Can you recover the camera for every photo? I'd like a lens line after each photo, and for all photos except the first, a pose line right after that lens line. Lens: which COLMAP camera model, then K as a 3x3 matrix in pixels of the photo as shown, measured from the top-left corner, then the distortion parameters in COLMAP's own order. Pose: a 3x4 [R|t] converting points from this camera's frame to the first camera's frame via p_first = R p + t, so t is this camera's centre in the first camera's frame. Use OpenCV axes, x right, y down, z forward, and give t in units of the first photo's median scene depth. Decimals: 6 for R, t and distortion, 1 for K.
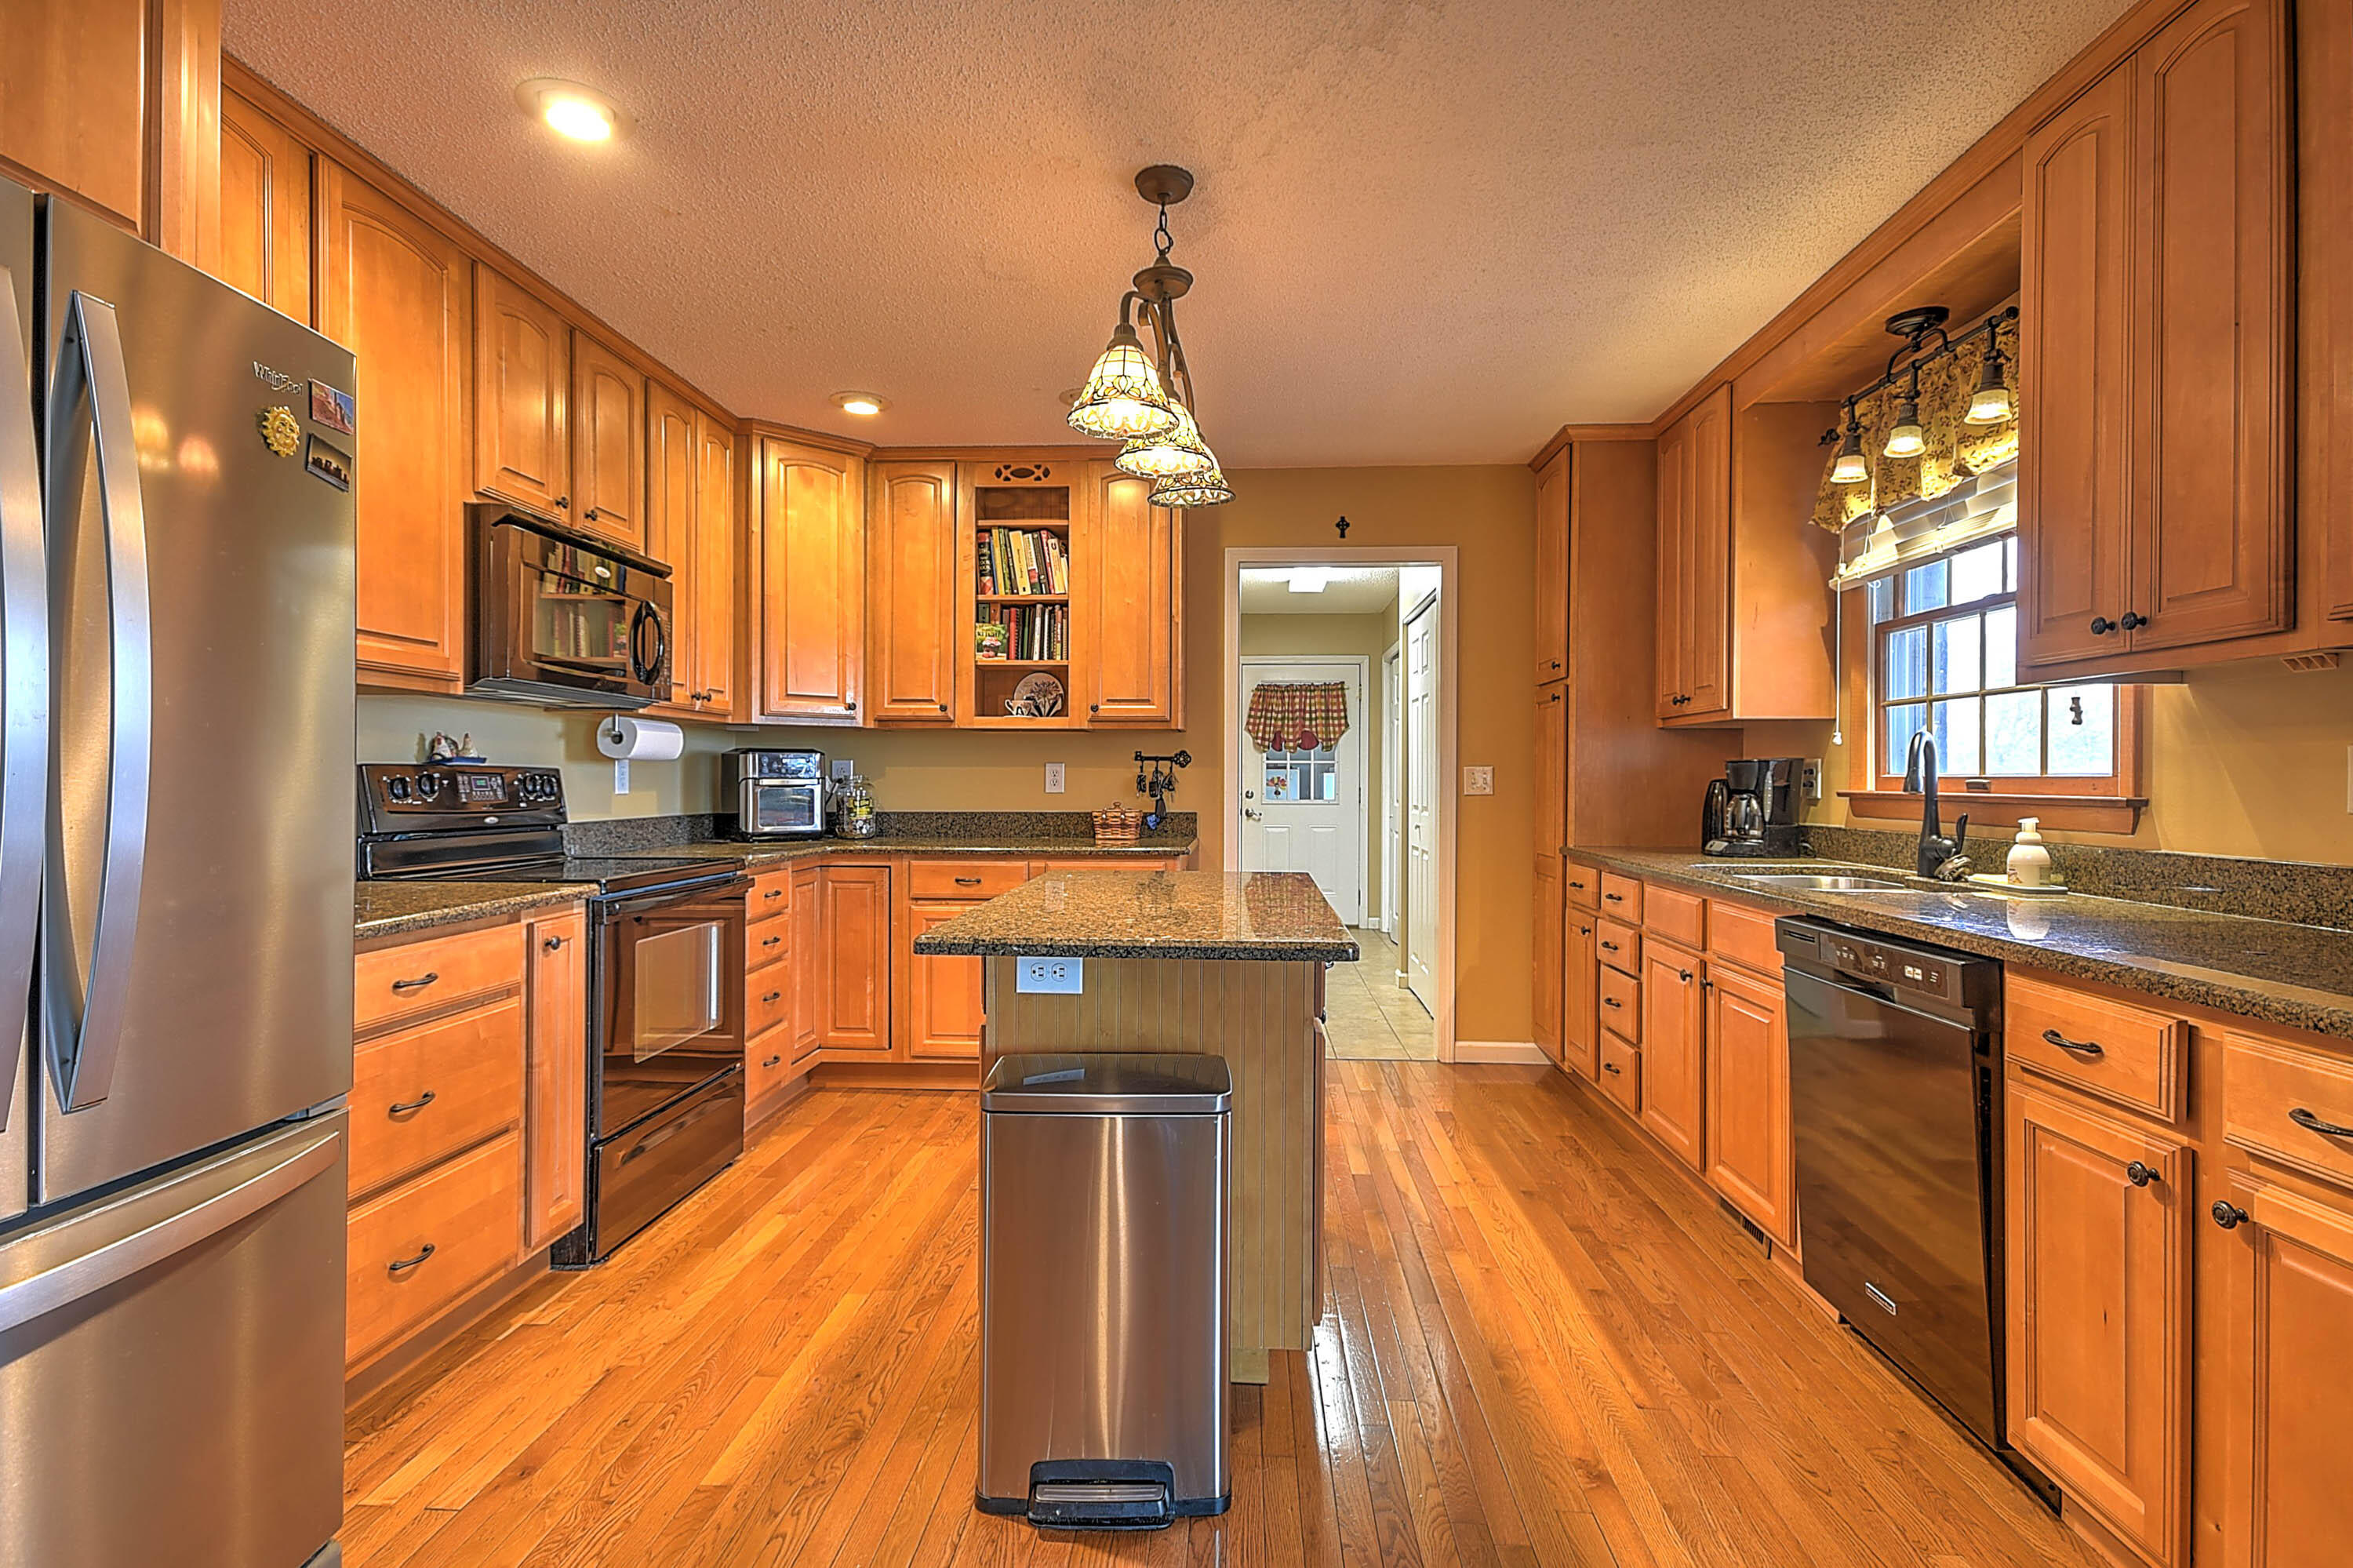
lens RADIAL K [[1115.6, 0, 1173.4], [0, 1115.6, 781.4], [0, 0, 1]] dist [0.015254, 0.000489]
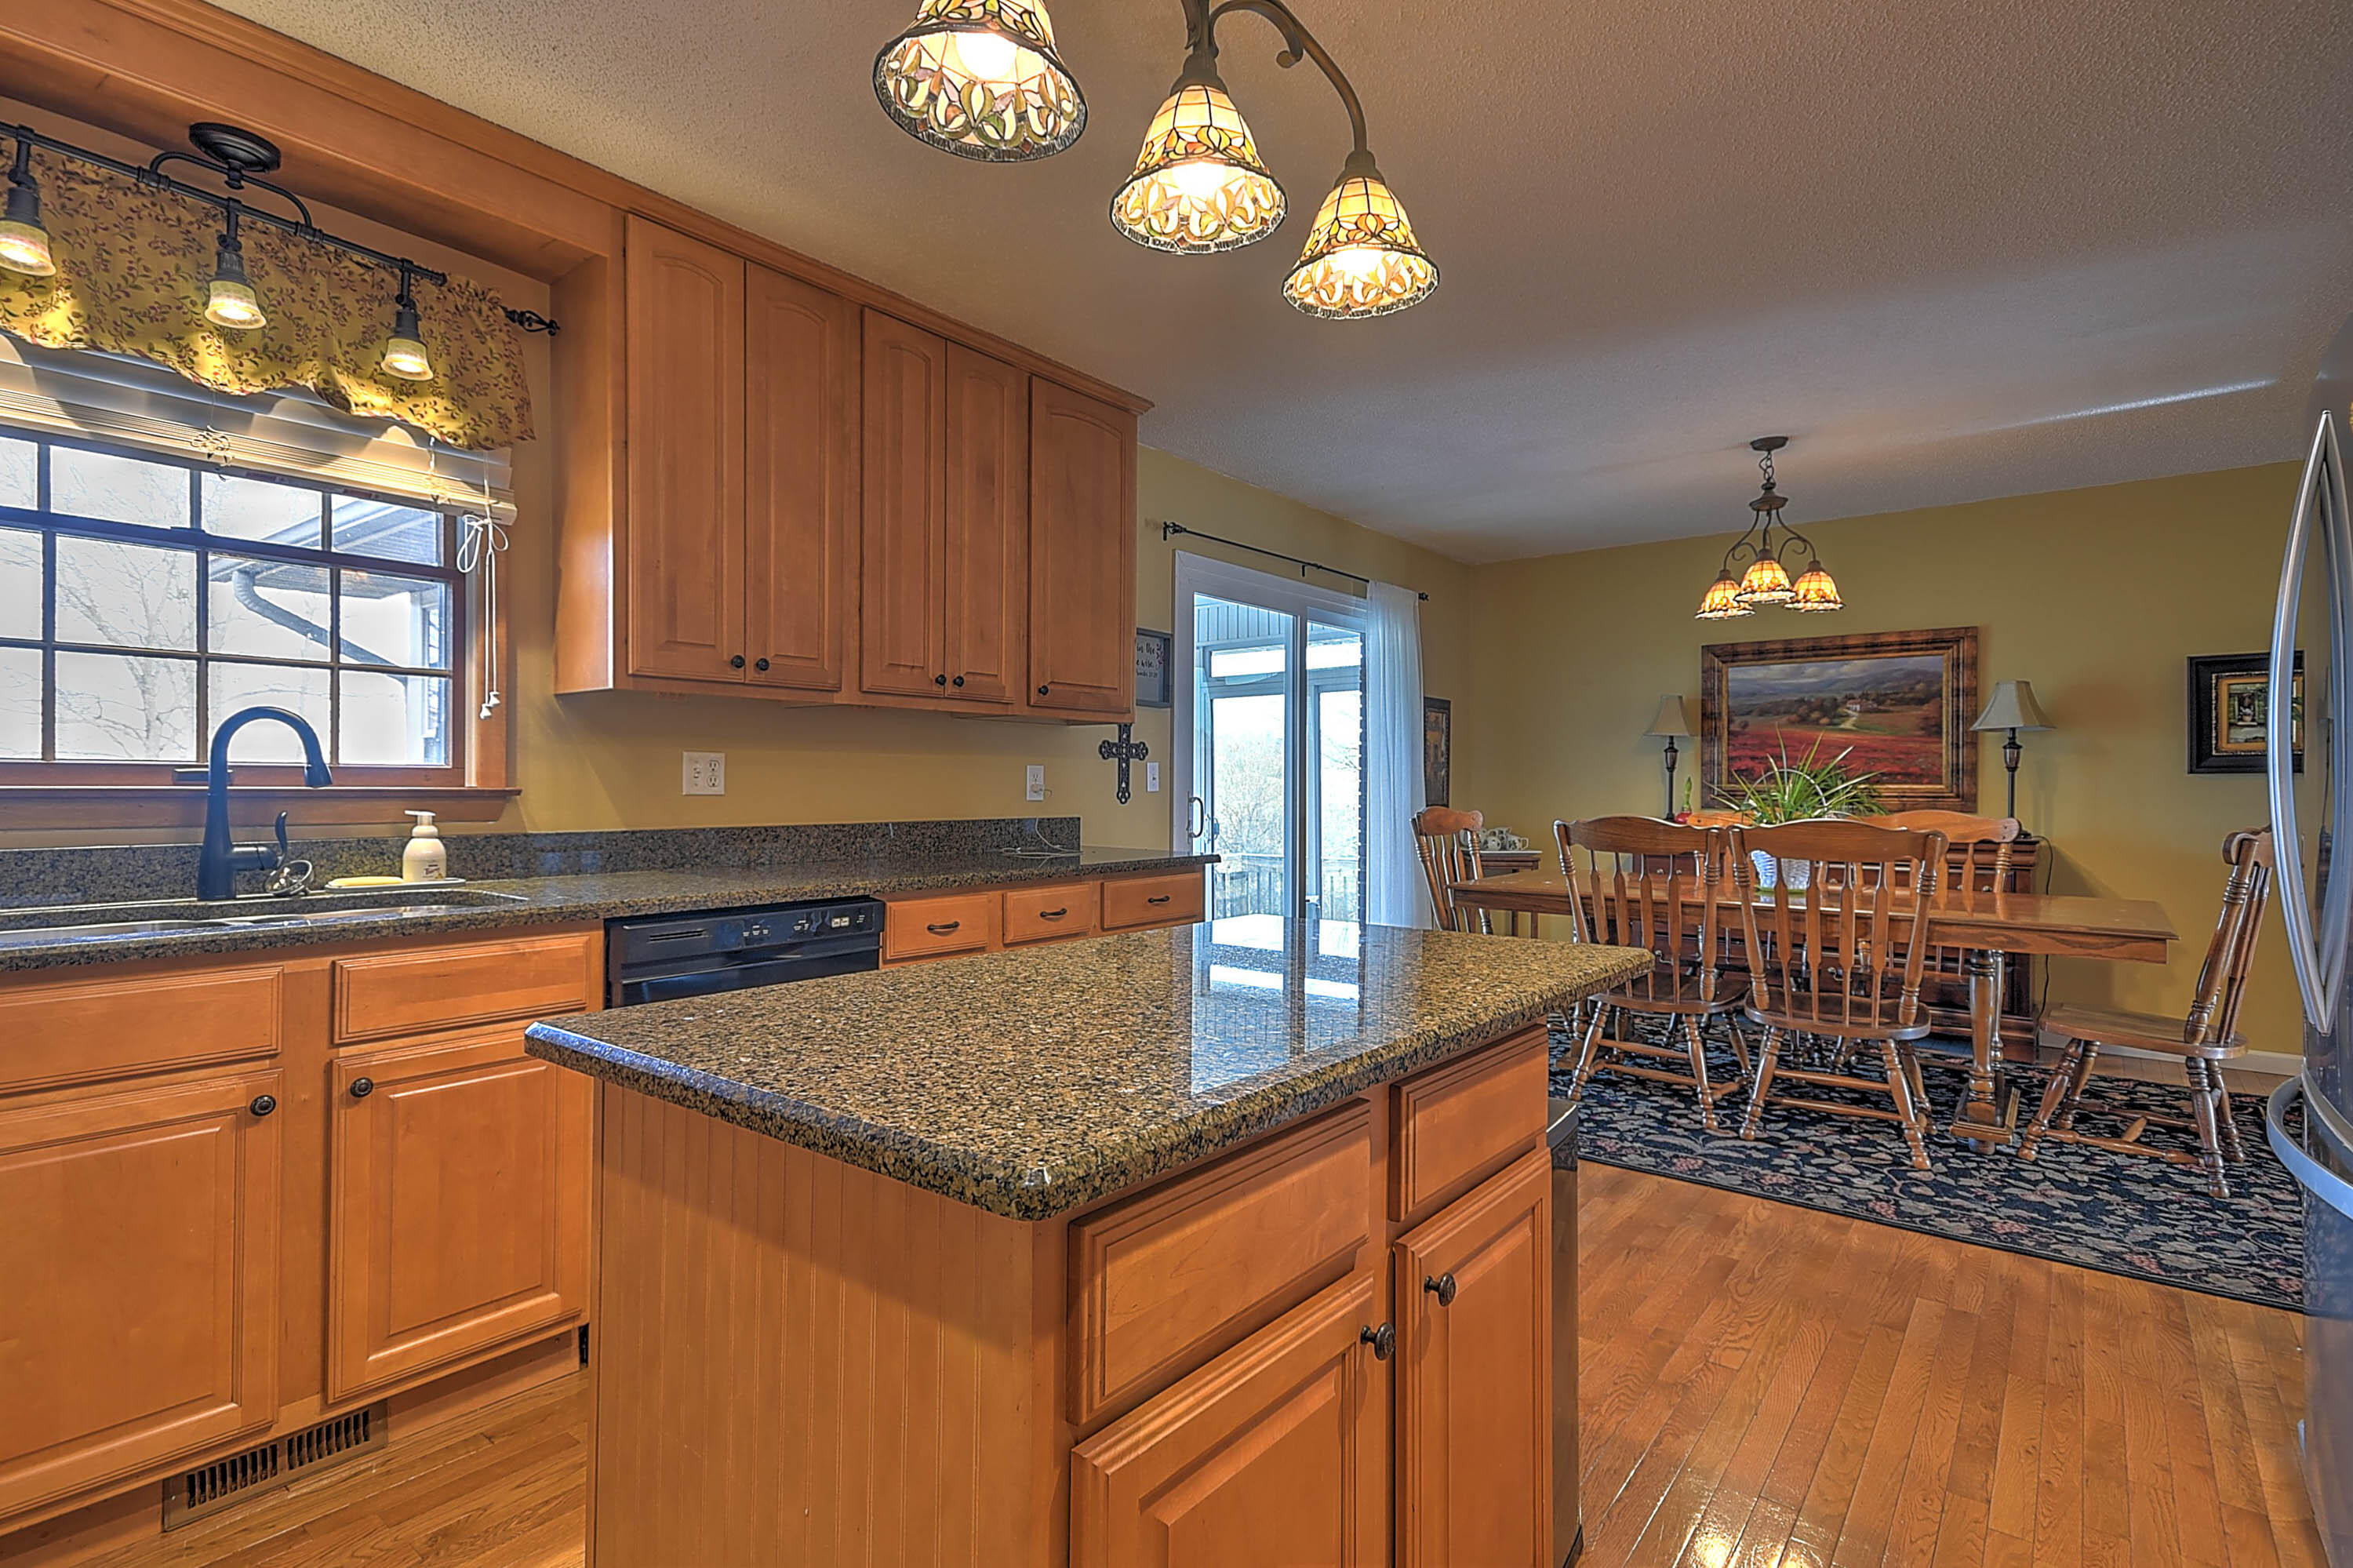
lens RADIAL K [[1144.1, 0, 1178.0], [0, 1144.1, 779.1], [0, 0, 1]] dist [0.020988, 0.002318]
pose [[-0.824321, -0.006129, 0.566089, -0.329562], [-0.007750, 0.999970, -0.000459, 0.001054], [-0.566069, -0.004765, -0.824344, 1.473938]]
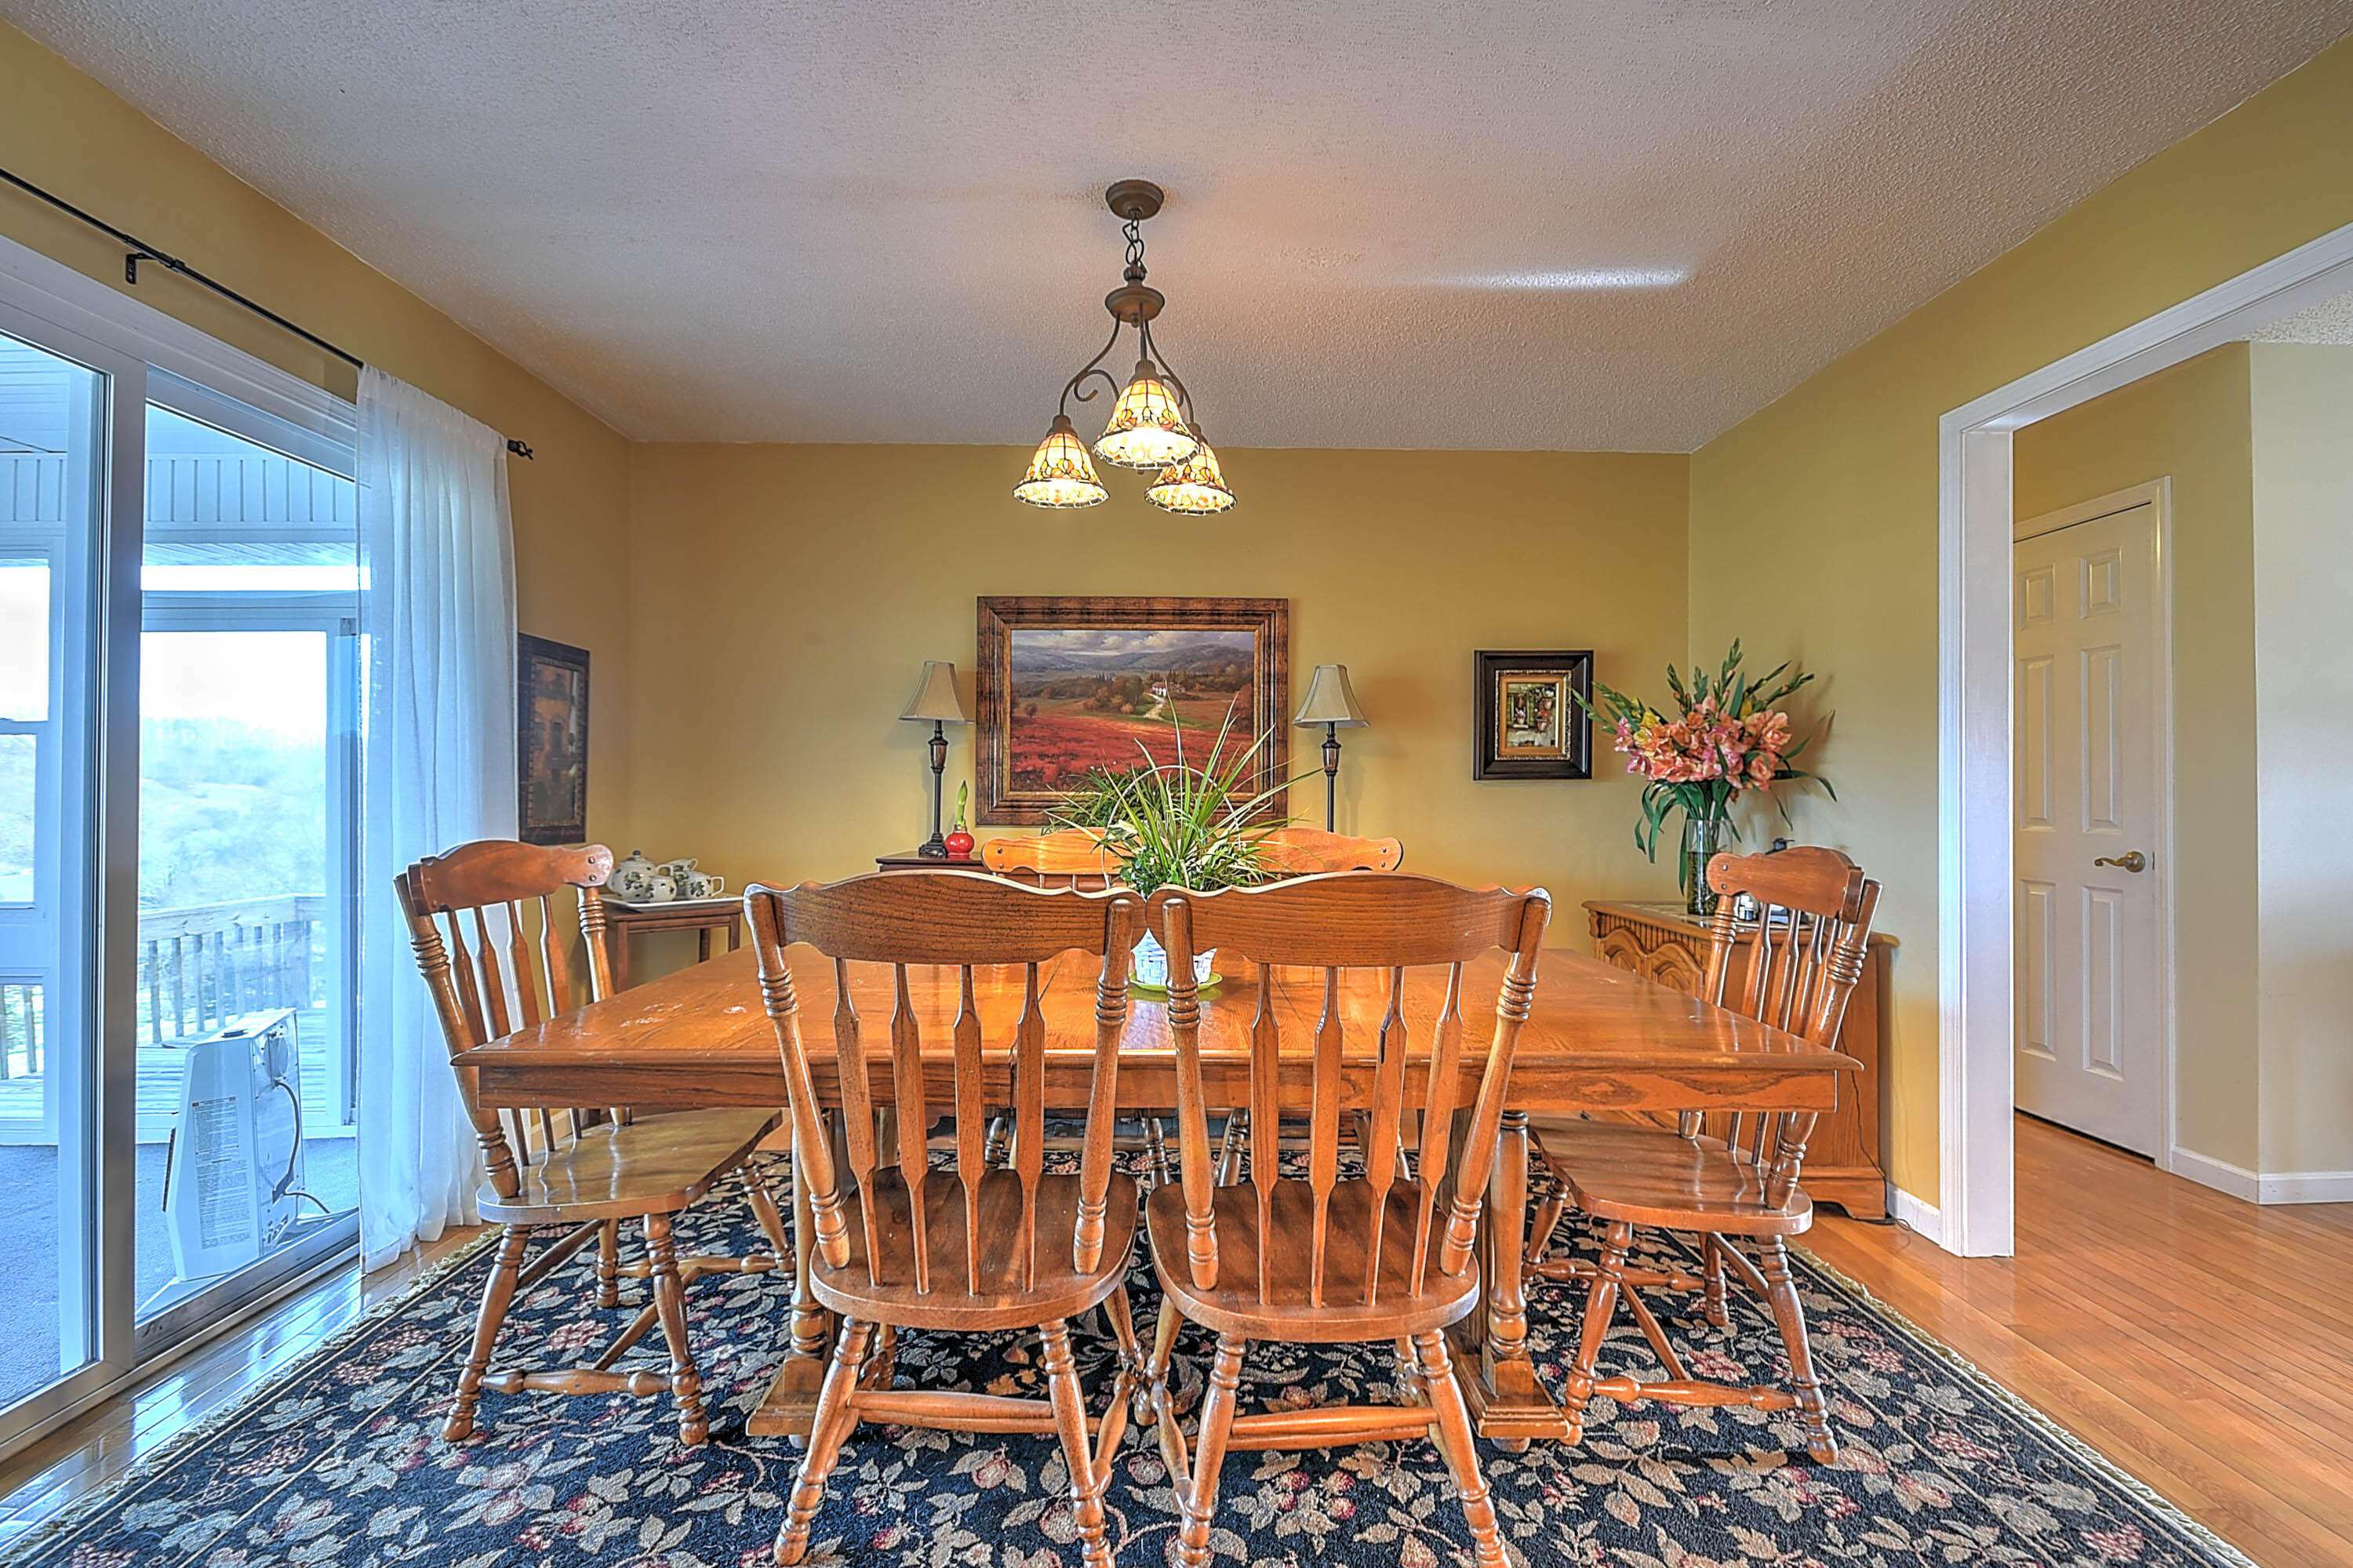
lens RADIAL K [[1035.3, 0, 1166.8], [0, 1035.3, 781.7], [0, 0, 1]] dist [0.012216, -0.004746]
pose [[-0.997412, -0.008955, -0.071333, -0.036168], [-0.008234, 0.999912, -0.010401, 0.001383], [0.071420, -0.009787, -0.997398, 0.403202]]
